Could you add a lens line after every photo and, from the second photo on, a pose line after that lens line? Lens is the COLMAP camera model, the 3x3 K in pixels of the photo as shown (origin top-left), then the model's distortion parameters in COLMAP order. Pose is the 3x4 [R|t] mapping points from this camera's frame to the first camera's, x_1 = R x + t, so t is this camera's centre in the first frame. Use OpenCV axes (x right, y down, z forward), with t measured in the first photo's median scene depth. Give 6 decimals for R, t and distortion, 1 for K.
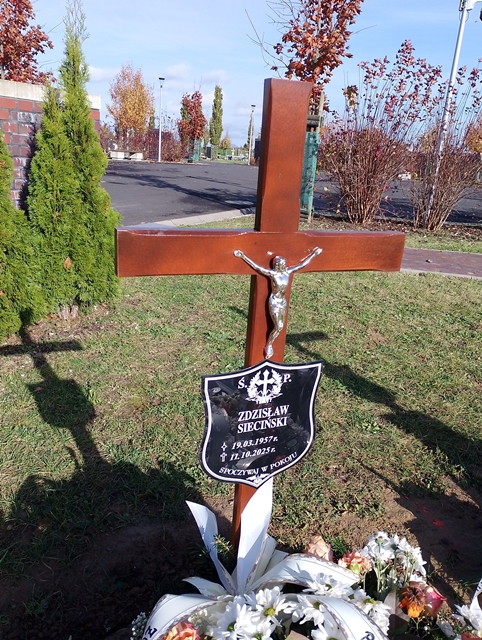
lens RADIAL K [[526.7, 0, 240.9], [0, 526.7, 321.5], [0, 0, 1]] dist [0.040788, -0.044791]
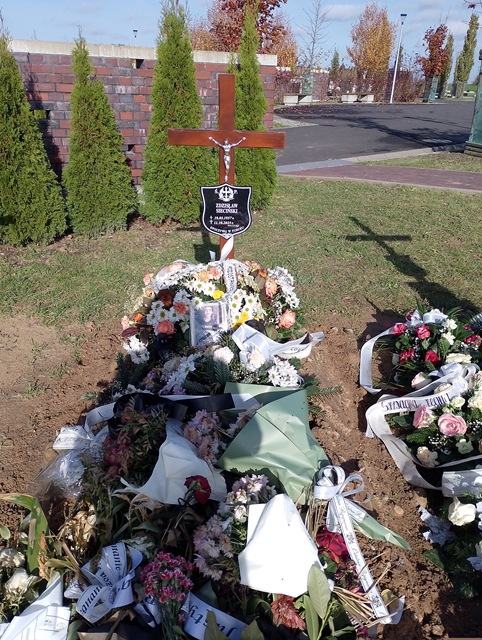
lens RADIAL K [[526.7, 0, 241.3], [0, 526.7, 319.8], [0, 0, 1]] dist [0.040788, -0.044791]
pose [[0.908078, 0.123872, -0.400063, 0.422745], [-0.086660, 0.990160, 0.109880, 0.152856], [0.409737, -0.065110, 0.909877, -0.471161]]
